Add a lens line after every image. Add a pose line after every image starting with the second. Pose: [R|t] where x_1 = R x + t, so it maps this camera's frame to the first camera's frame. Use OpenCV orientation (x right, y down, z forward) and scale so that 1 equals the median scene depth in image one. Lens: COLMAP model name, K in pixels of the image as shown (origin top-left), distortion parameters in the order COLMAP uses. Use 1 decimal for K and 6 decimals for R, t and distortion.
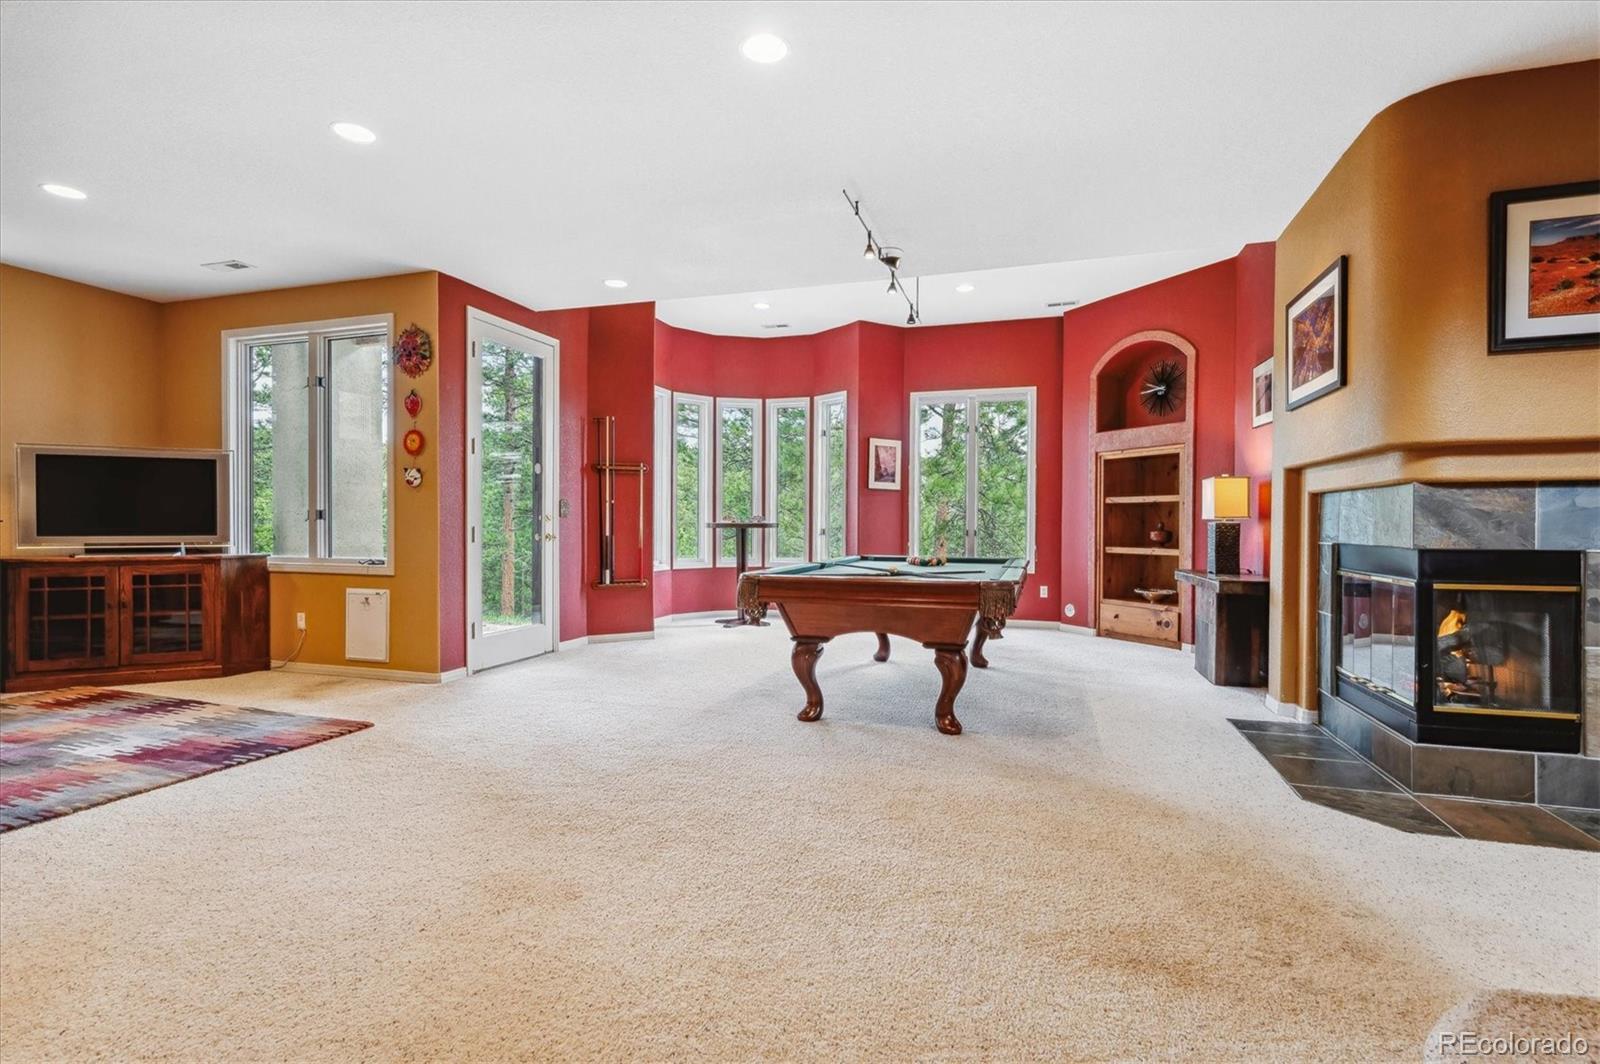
lens RADIAL K [[761.6, 0, 804.4], [0, 761.6, 527.5], [0, 0, 1]] dist [0.001717, -0.000066]
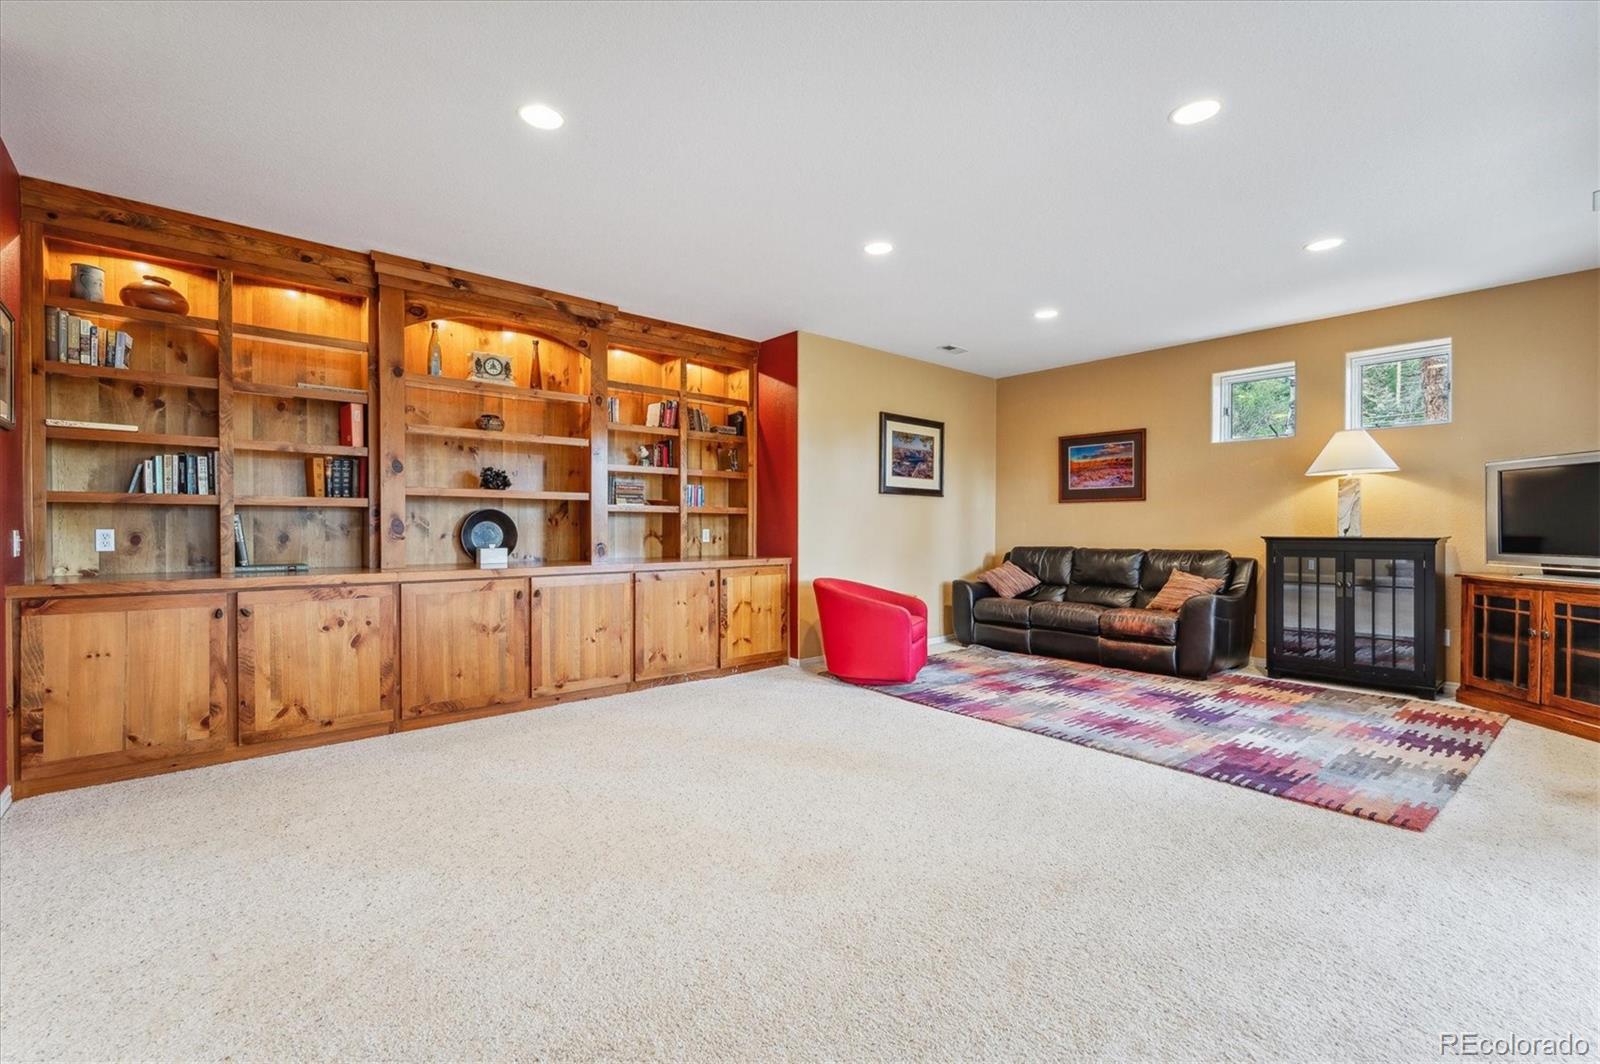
lens RADIAL K [[712.7, 0, 806.2], [0, 712.7, 532.8], [0, 0, 1]] dist [-0.001802, -0.000055]
pose [[-0.509914, 0.001845, -0.860223, 0.244368], [-0.012727, 0.999872, 0.009689, -0.013710], [0.860131, 0.015889, -0.509825, 0.698776]]
